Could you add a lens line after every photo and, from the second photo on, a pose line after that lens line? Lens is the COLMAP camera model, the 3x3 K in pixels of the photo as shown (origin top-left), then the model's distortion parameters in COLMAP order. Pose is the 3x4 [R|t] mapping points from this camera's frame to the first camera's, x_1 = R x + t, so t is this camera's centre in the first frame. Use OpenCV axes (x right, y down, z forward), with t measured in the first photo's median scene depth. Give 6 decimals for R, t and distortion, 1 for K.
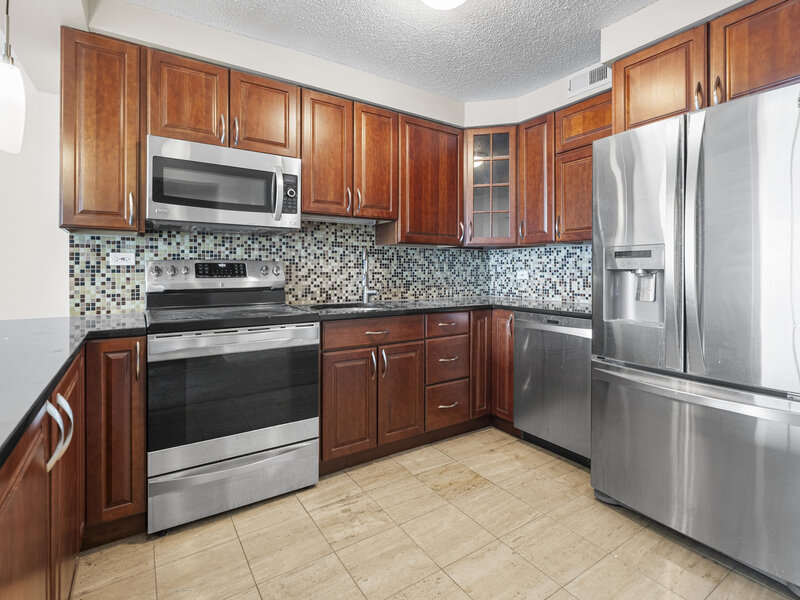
lens RADIAL K [[399.5, 0, 399.8], [0, 399.5, 267.9], [0, 0, 1]] dist [0.000536, -0.002242]
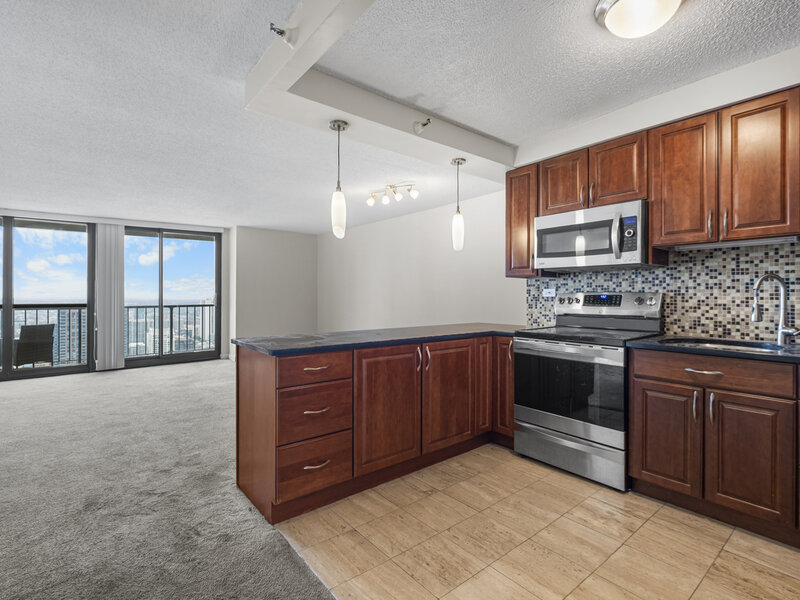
lens RADIAL K [[393.6, 0, 399.5], [0, 393.6, 293.3], [0, 0, 1]] dist [-0.000140, -0.000530]
pose [[0.095709, -0.007064, -0.995384, 0.674955], [0.002431, 0.999973, -0.006863, -0.009051], [0.995406, -0.001763, 0.095723, 0.213758]]
